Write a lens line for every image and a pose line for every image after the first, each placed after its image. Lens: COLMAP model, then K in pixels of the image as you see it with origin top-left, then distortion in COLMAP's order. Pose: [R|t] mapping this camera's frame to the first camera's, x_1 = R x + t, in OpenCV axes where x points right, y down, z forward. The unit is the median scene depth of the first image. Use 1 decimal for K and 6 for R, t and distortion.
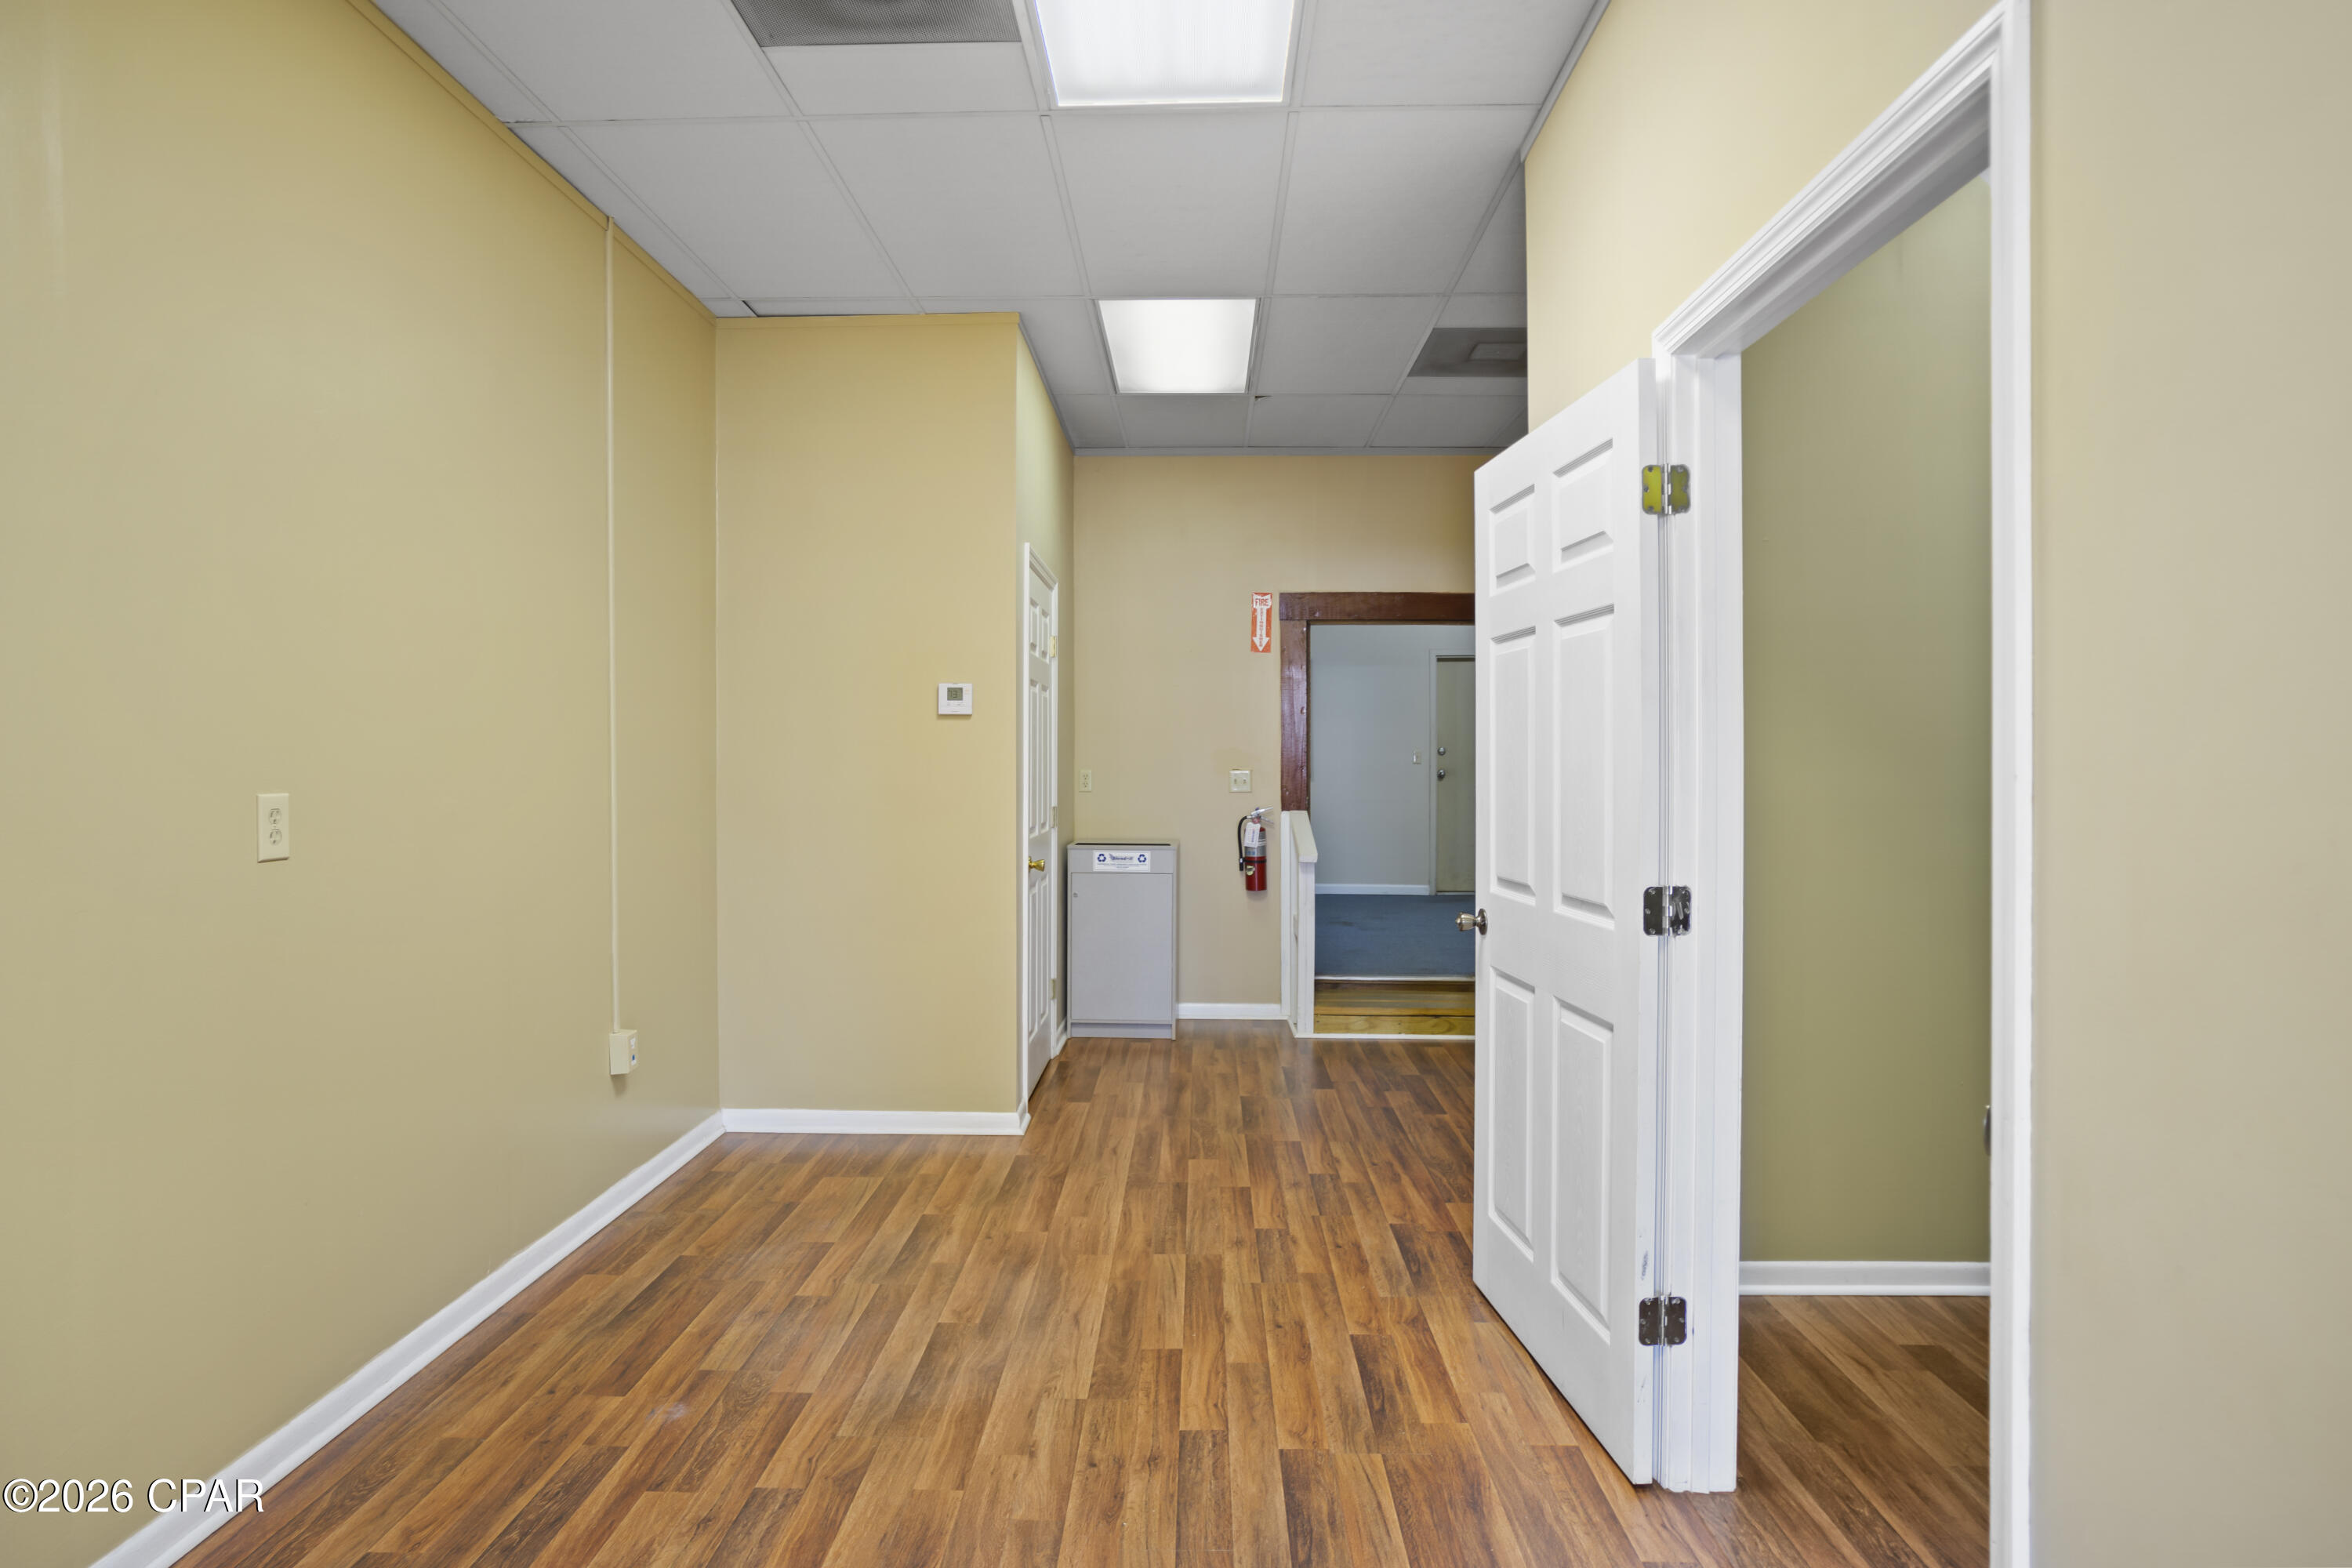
lens RADIAL K [[1269.9, 0, 1166.9], [0, 1269.9, 785.6], [0, 0, 1]] dist [-0.041886, 0.025634]
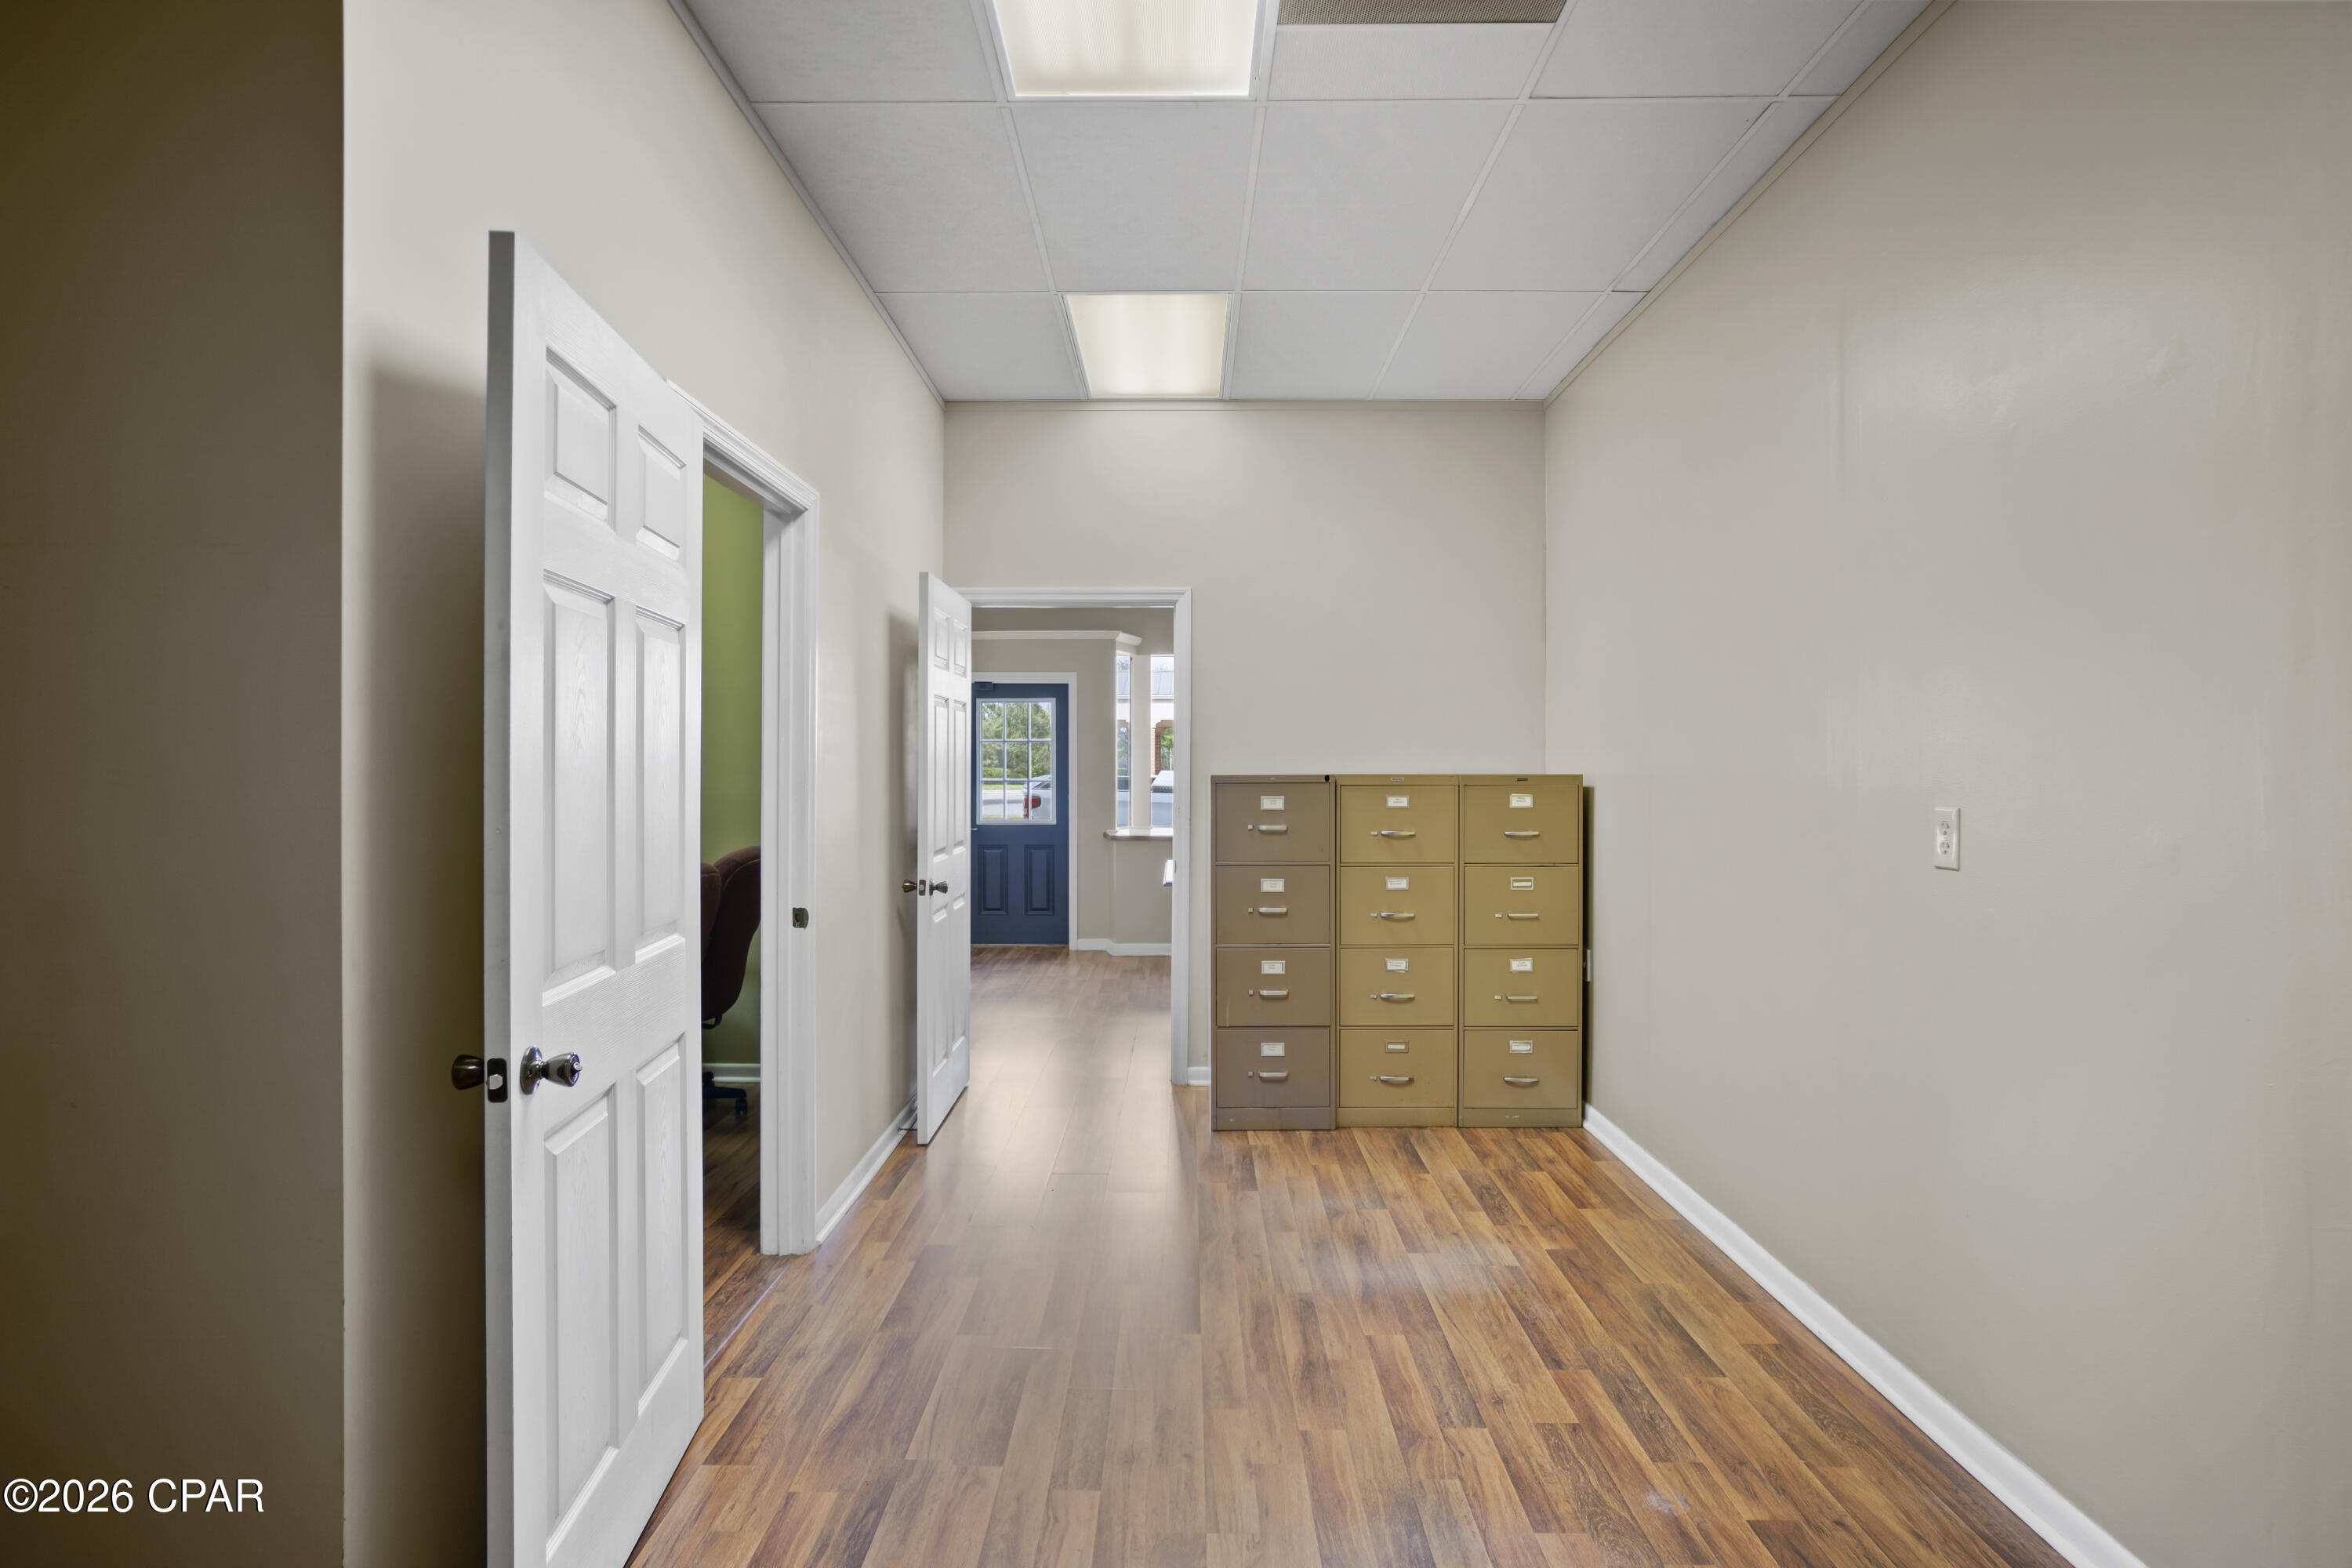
lens RADIAL K [[1269.9, 0, 1157.7], [0, 1269.9, 761.9], [0, 0, 1]] dist [-0.041886, 0.025634]
pose [[-0.999991, -0.001024, -0.004064, -0.023769], [-0.001072, 0.999932, 0.011644, -0.034861], [0.004052, 0.011648, -0.999924, 1.622174]]
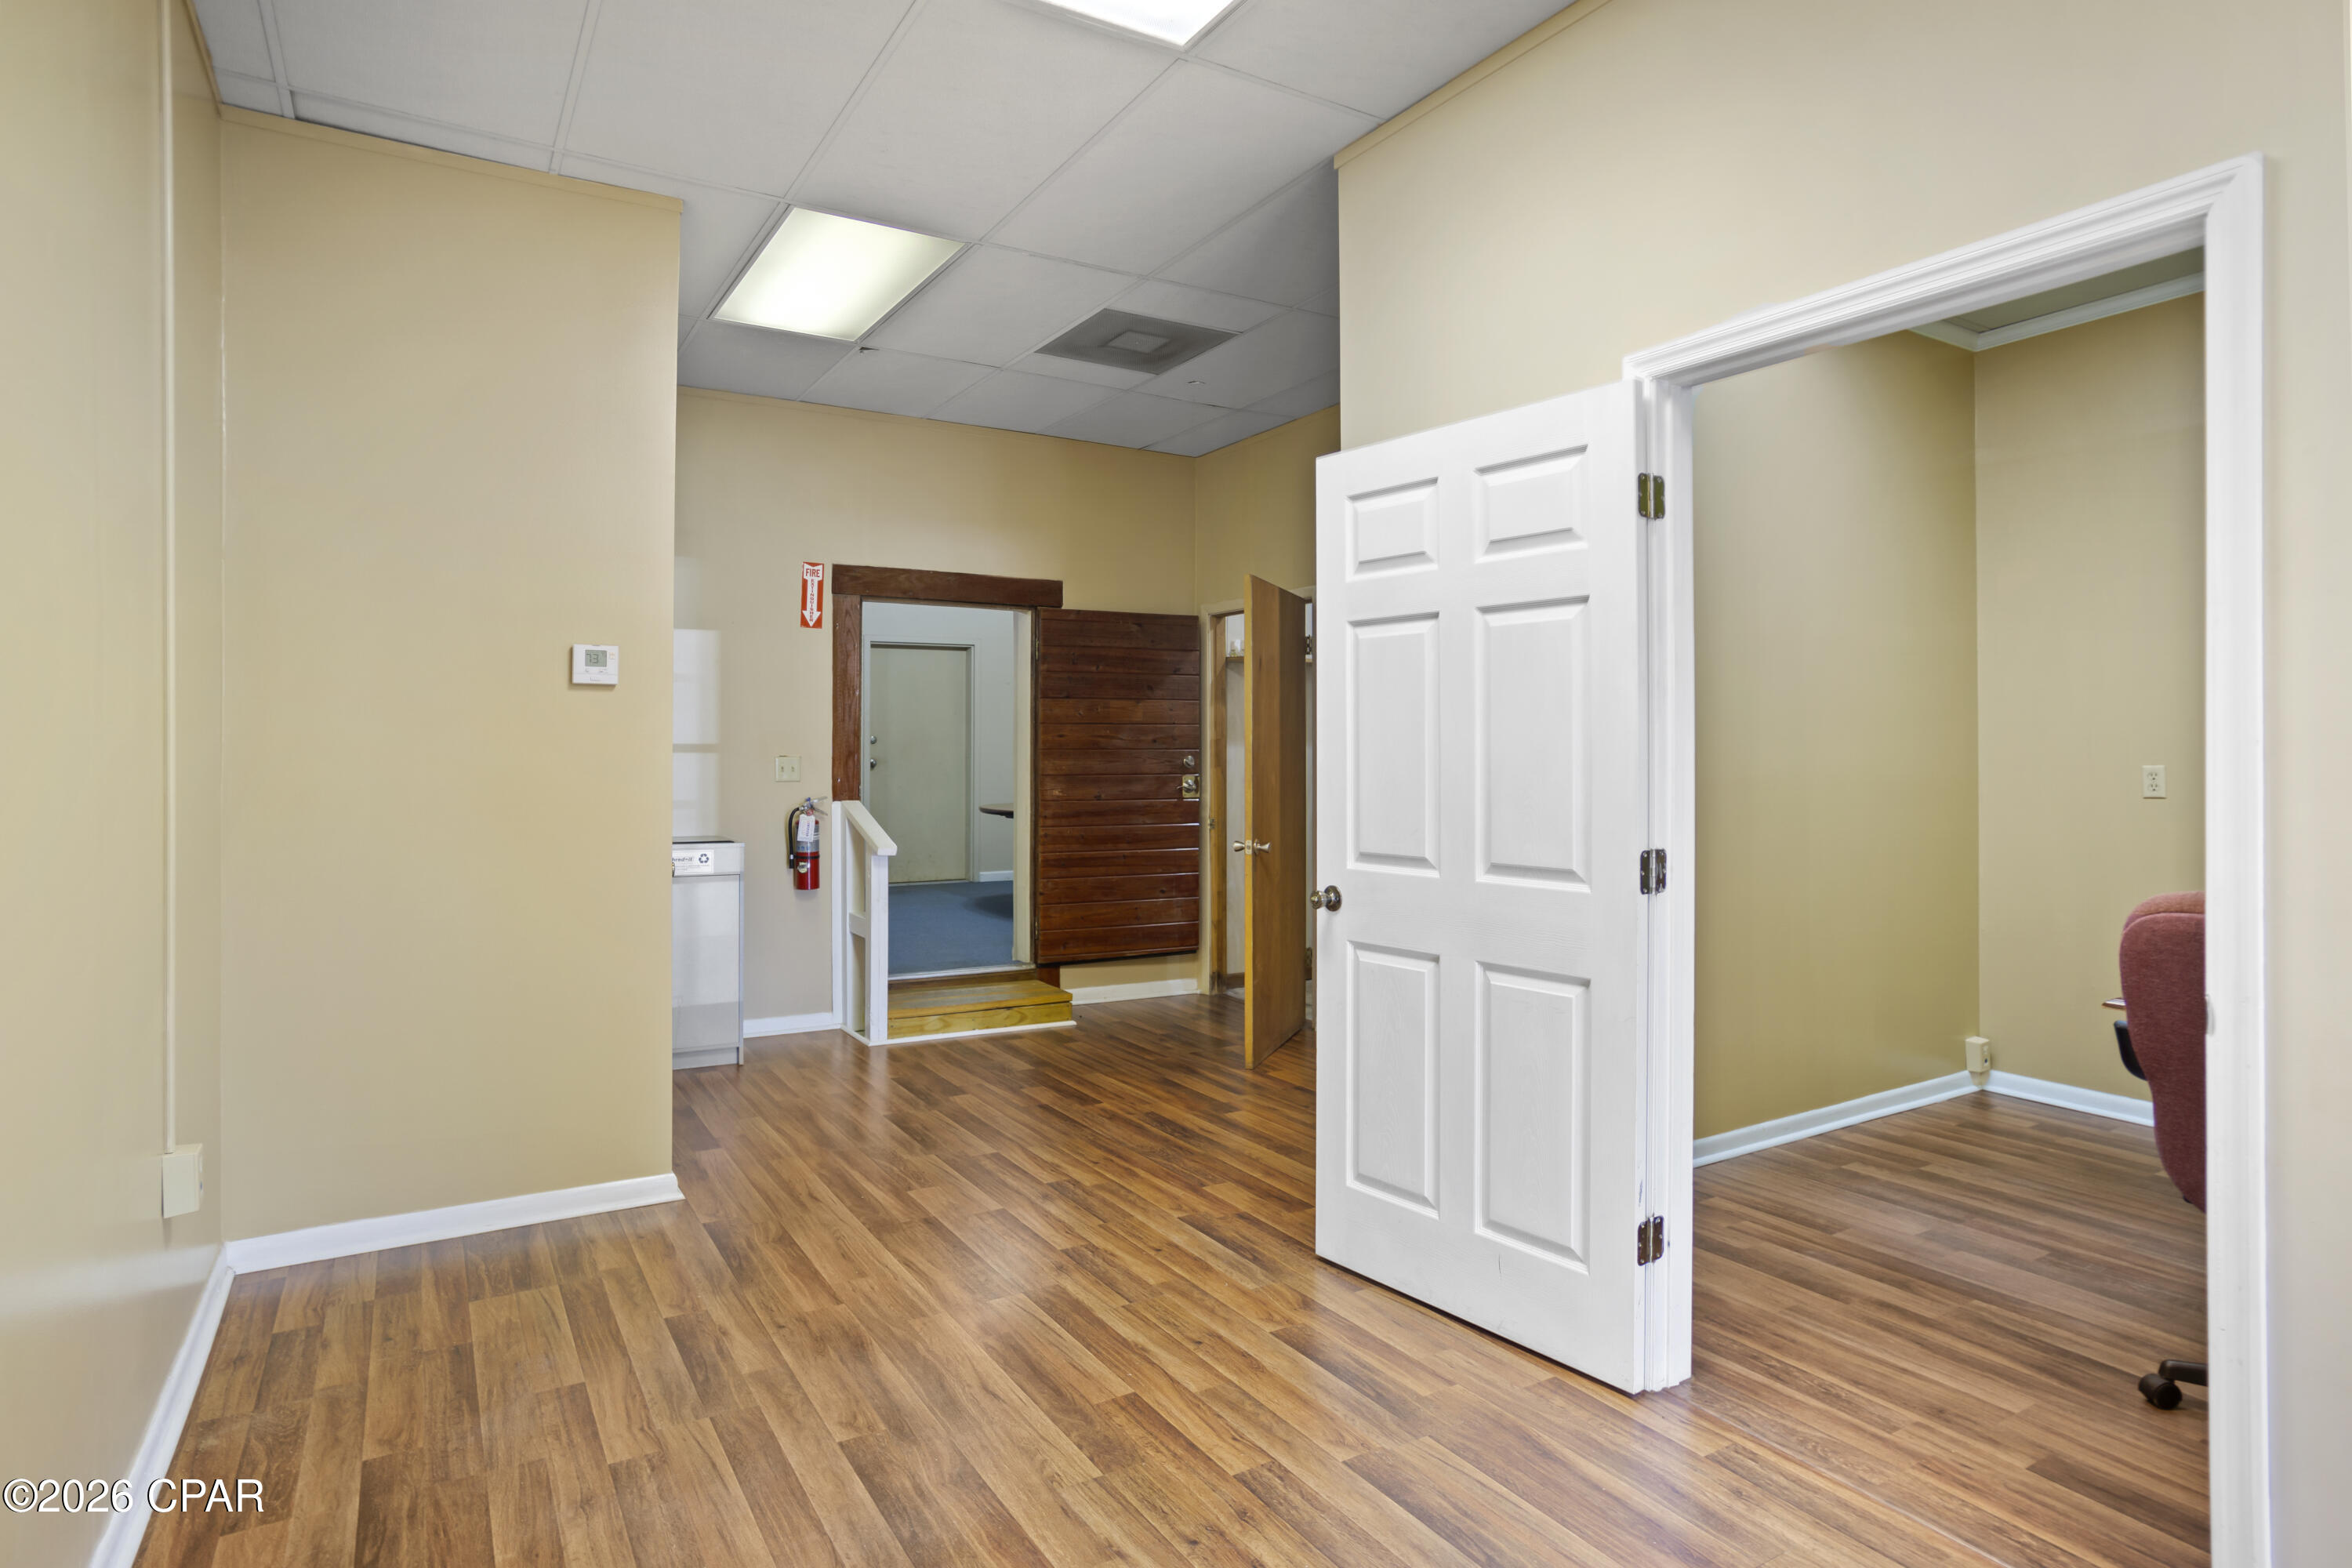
lens RADIAL K [[1269.9, 0, 1162.6], [0, 1269.9, 760.6], [0, 0, 1]] dist [-0.041886, 0.025634]
pose [[0.844809, -0.002635, 0.535061, -0.432361], [0.009868, 0.999895, -0.010656, 0.006015], [-0.534976, 0.014282, 0.844746, 0.215436]]
